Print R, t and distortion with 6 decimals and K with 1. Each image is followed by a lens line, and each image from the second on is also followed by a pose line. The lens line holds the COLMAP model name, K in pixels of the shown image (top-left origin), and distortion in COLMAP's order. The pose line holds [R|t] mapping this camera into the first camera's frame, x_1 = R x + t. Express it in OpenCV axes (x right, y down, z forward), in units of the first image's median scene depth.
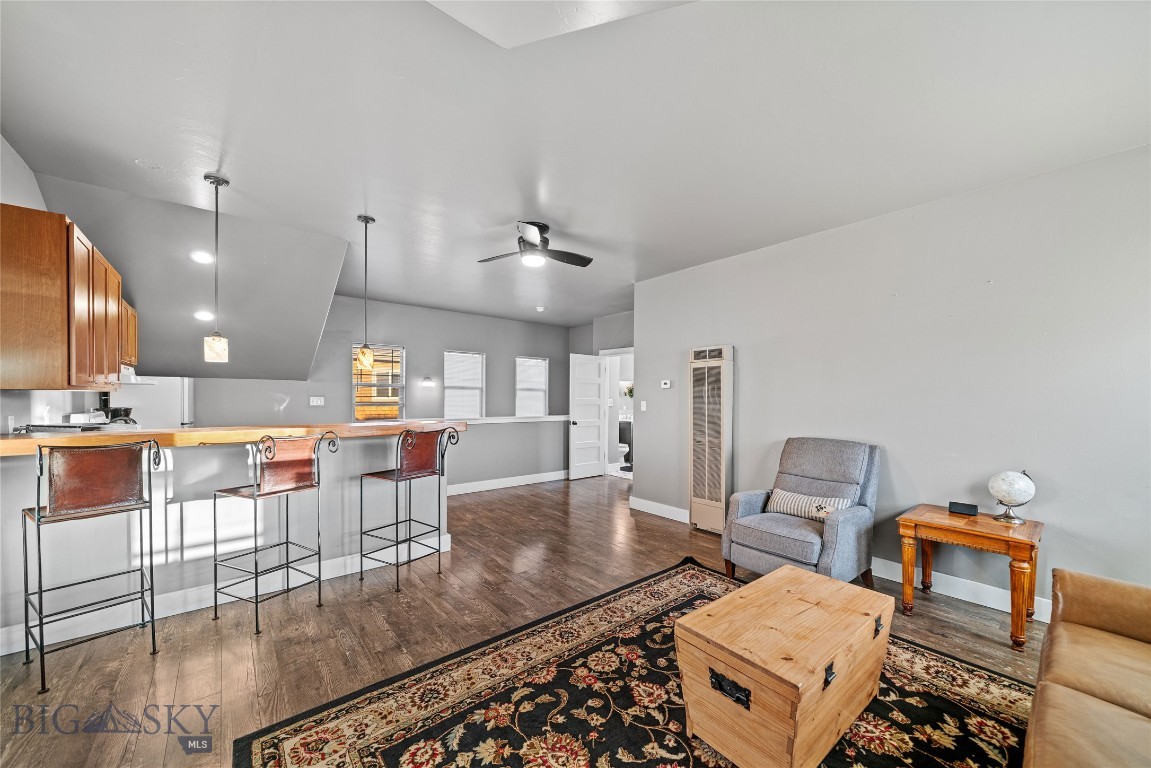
lens RADIAL K [[430.7, 0, 574.5], [0, 430.7, 395.3], [0, 0, 1]] dist [-0.003368, -0.000097]
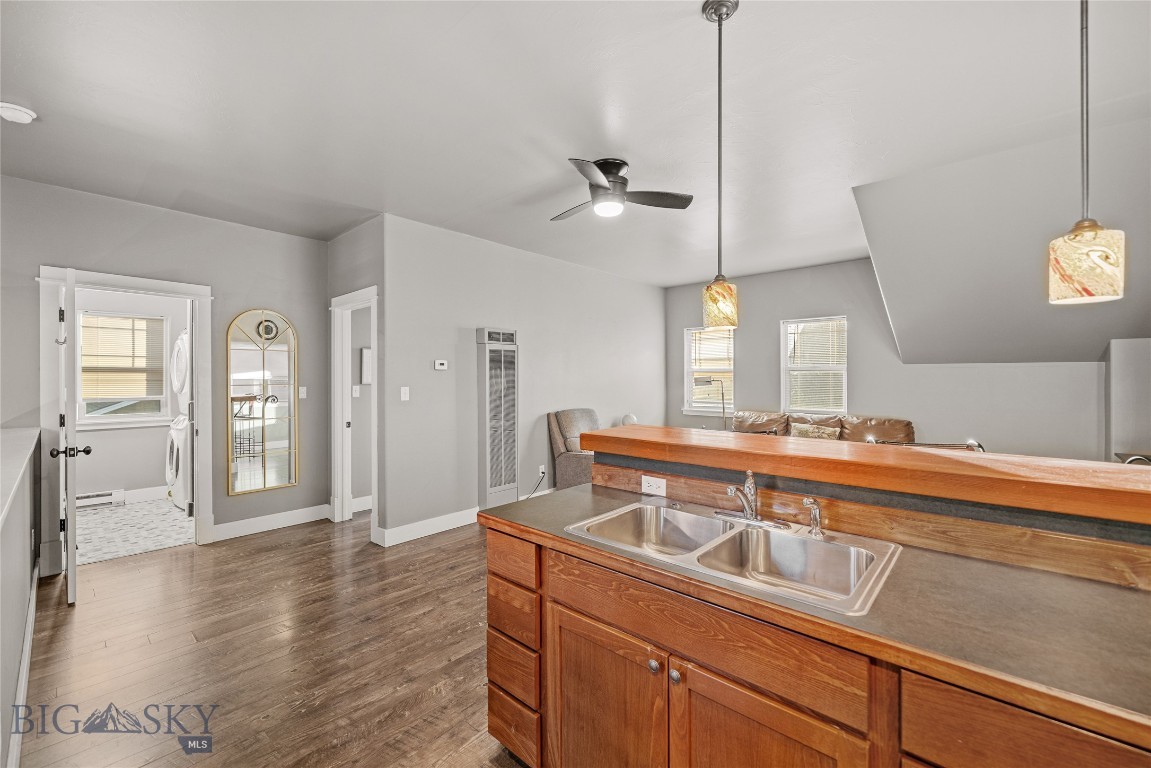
lens RADIAL K [[464.9, 0, 574.0], [0, 464.9, 380.8], [0, 0, 1]] dist [0.000099, -0.000005]
pose [[-0.155084, -0.003363, 0.987896, -0.725639], [-0.001533, 0.999994, 0.003163, 0.000848], [-0.987900, -0.001024, -0.155088, 0.955689]]
